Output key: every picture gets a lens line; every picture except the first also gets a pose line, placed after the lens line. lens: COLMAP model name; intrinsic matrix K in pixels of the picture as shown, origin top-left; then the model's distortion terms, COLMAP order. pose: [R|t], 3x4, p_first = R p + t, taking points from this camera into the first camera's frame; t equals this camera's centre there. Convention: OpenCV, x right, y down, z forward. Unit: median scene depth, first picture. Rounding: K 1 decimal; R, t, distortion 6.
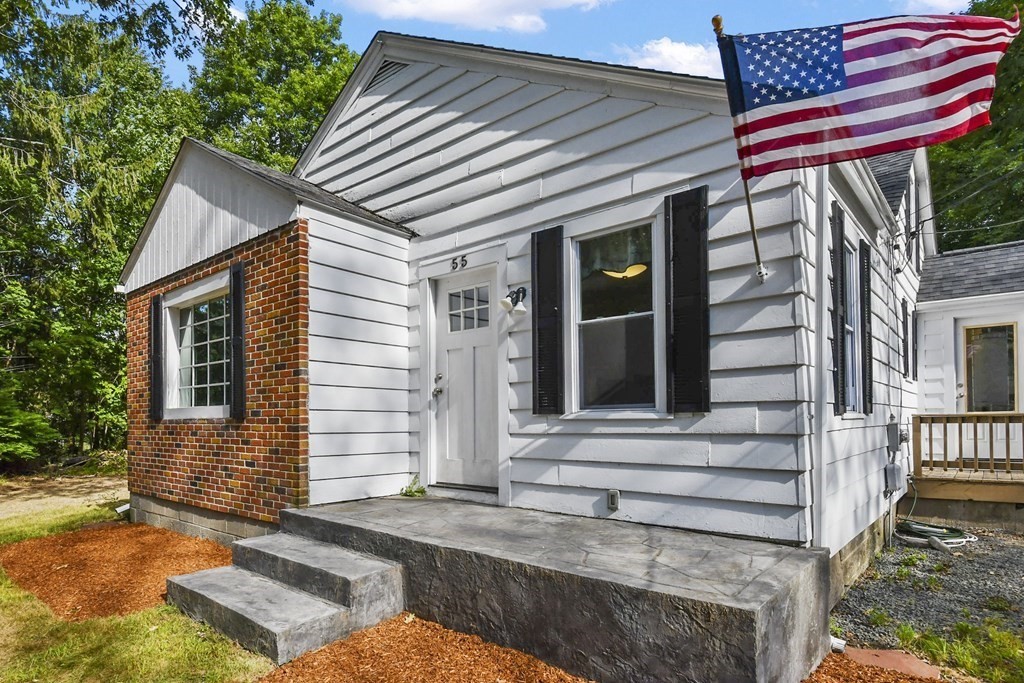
lens RADIAL K [[567.4, 0, 512.0], [0, 567.4, 413.0], [0, 0, 1]] dist [0.018622, -0.000275]
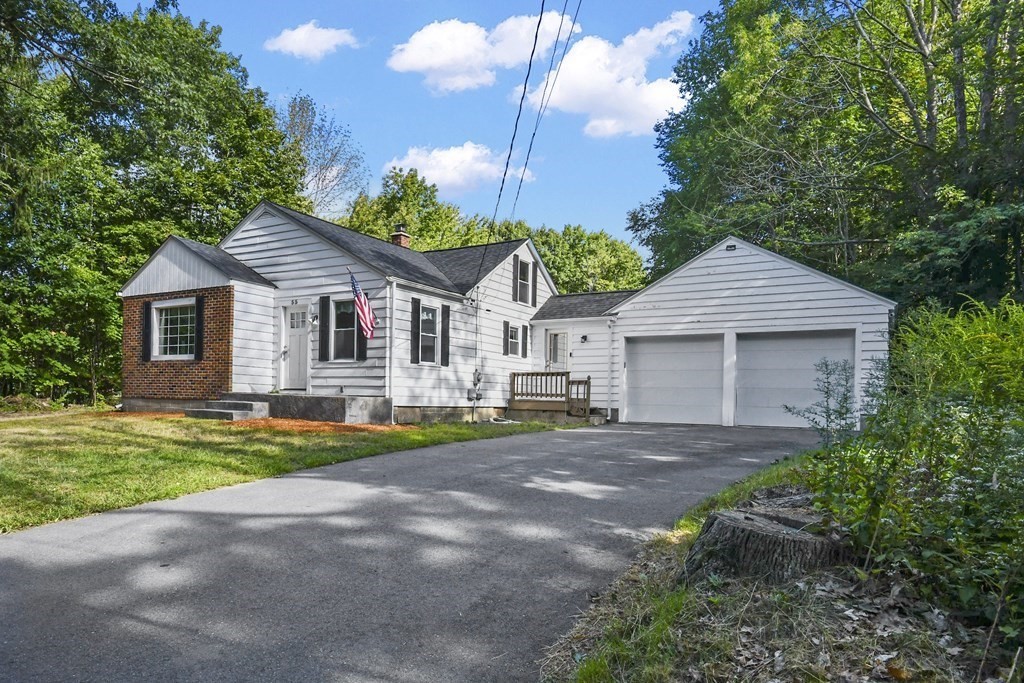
lens RADIAL K [[657.3, 0, 520.0], [0, 657.3, 401.4], [0, 0, 1]] dist [-0.000264, 0.002118]
pose [[0.983476, 0.028258, 0.178821, 0.418953], [-0.030815, 0.999459, 0.011534, 0.127470], [-0.178398, -0.016854, 0.983814, -2.262516]]
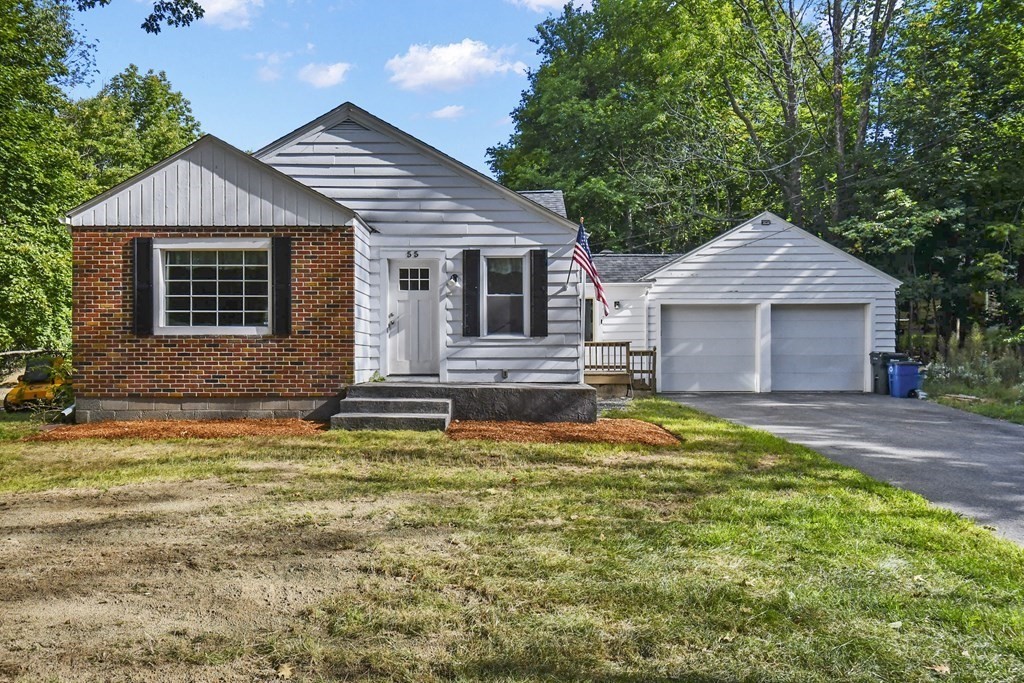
lens RADIAL K [[658.3, 0, 513.4], [0, 658.3, 351.4], [0, 0, 1]] dist [0.012178, -0.012662]
pose [[0.759683, 0.008183, 0.650243, -1.322777], [-0.012605, 0.999918, 0.002143, 0.046950], [-0.650172, -0.009824, 0.759724, -0.911834]]
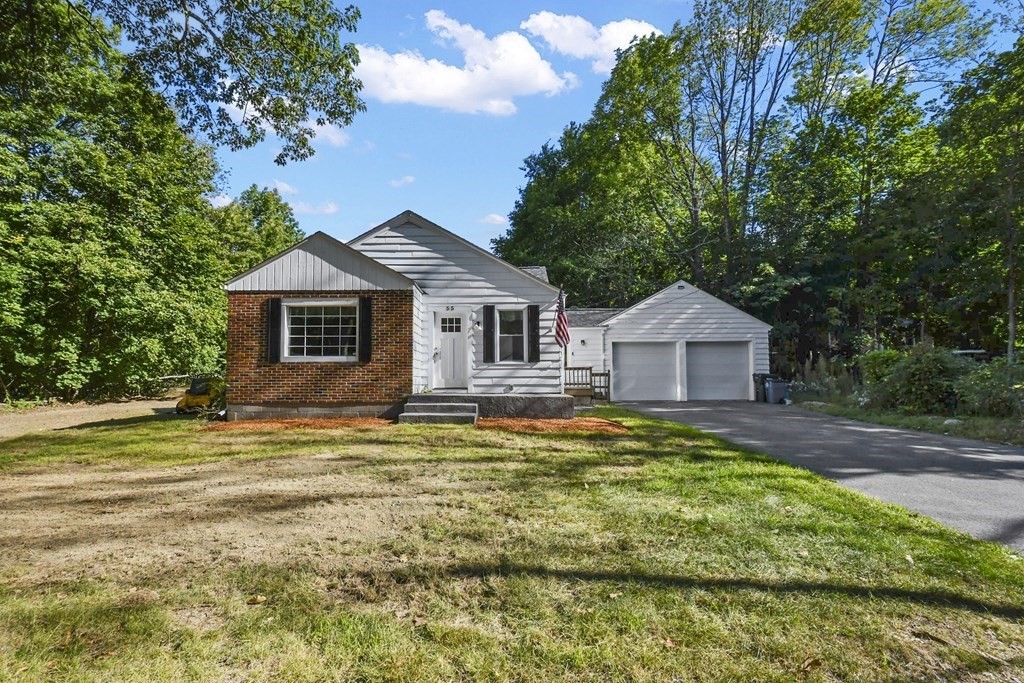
lens RADIAL K [[454.6, 0, 509.3], [0, 454.6, 352.2], [0, 0, 1]] dist [0.001144, -0.005236]
pose [[0.756416, 0.040151, 0.652857, -1.420970], [-0.009205, 0.998669, -0.050754, 0.067696], [-0.654026, 0.032382, 0.755779, -0.946698]]
